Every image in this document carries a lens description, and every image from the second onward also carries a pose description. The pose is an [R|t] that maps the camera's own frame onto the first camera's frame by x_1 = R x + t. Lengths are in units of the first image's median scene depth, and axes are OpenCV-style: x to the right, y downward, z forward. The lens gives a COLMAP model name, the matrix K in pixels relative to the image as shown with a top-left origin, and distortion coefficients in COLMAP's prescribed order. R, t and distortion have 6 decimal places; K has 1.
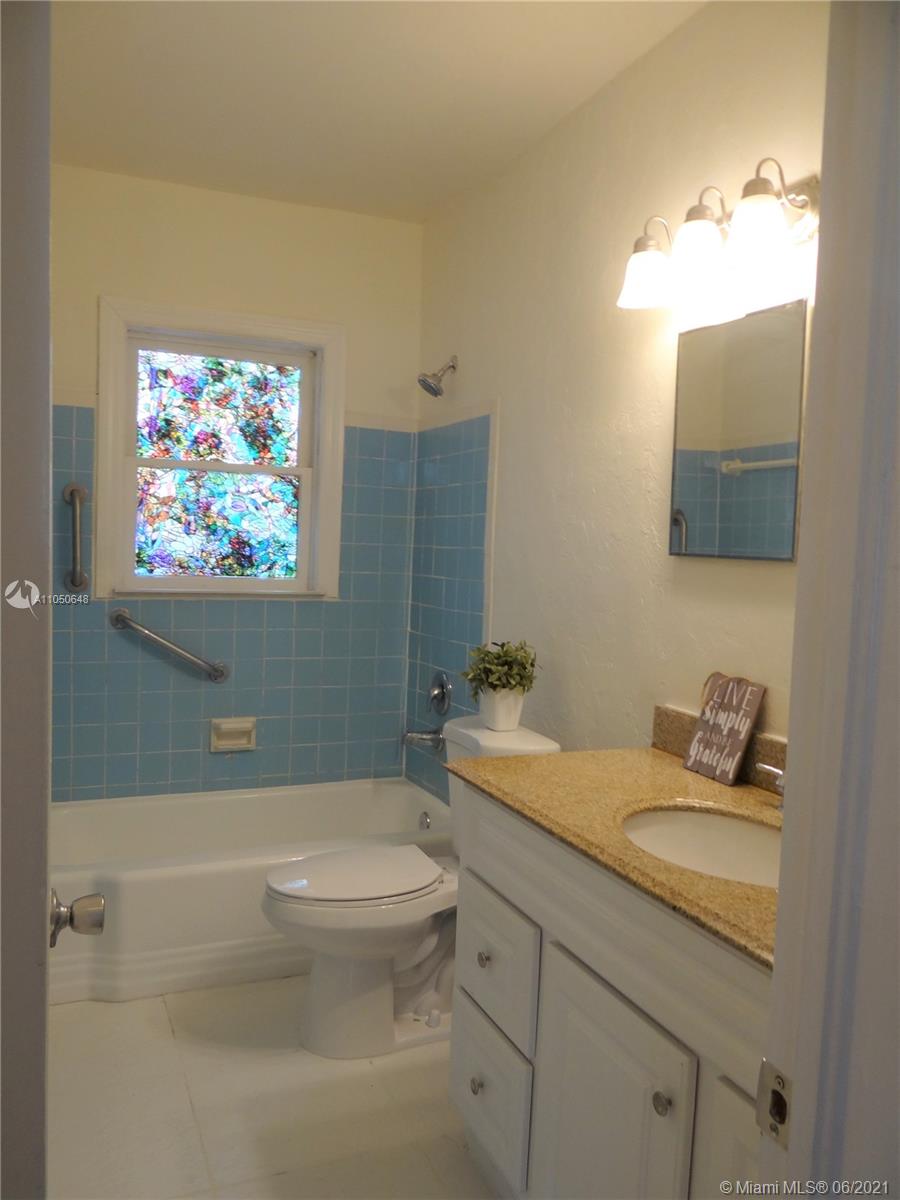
lens RADIAL K [[952.1, 0, 450.0], [0, 952.1, 600.8], [0, 0, 1]] dist [0.004044, -0.015327]
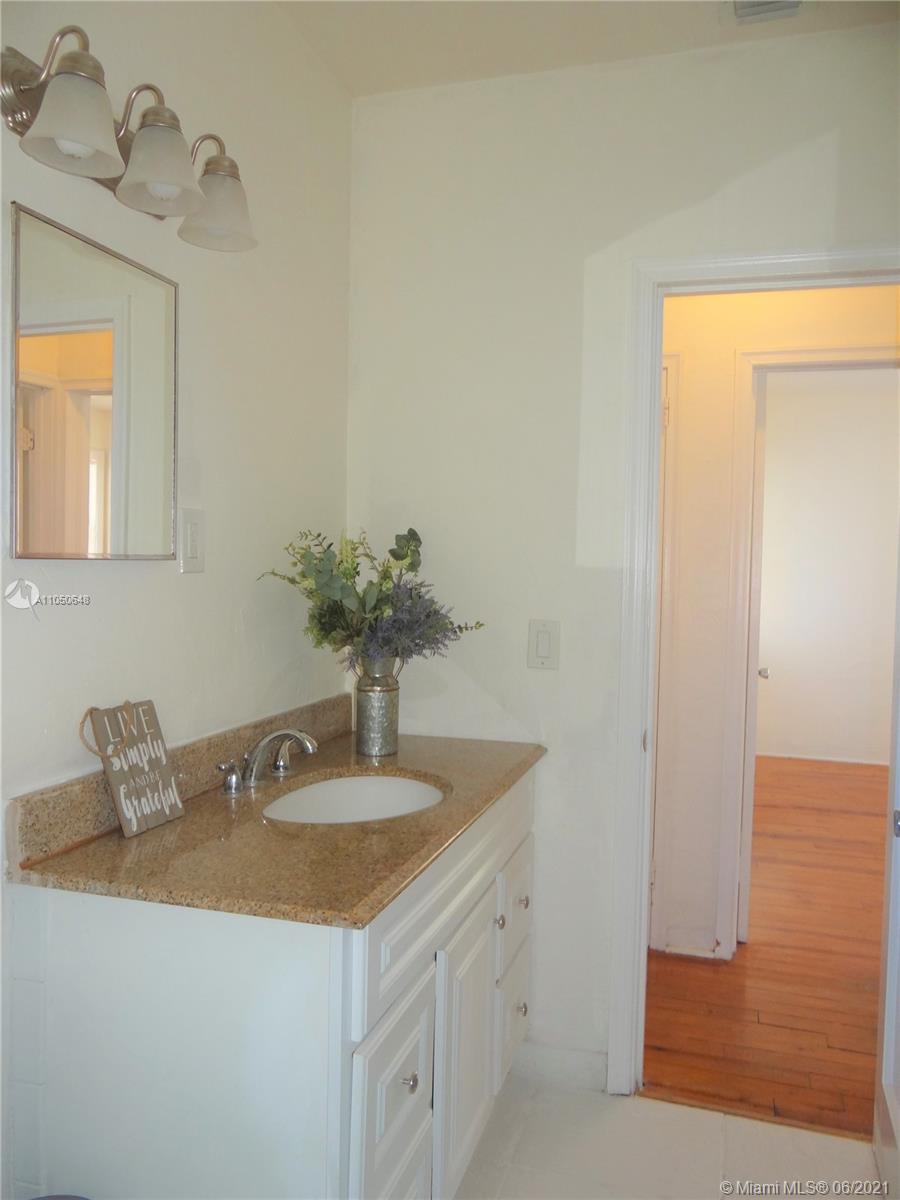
lens RADIAL K [[952.1, 0, 449.3], [0, 952.1, 598.9], [0, 0, 1]] dist [0.004044, -0.015327]
pose [[-0.762412, -0.077991, 0.642375, -0.429576], [-0.003894, 0.993245, 0.115969, -0.104518], [-0.647081, 0.085915, -0.757565, 1.430409]]
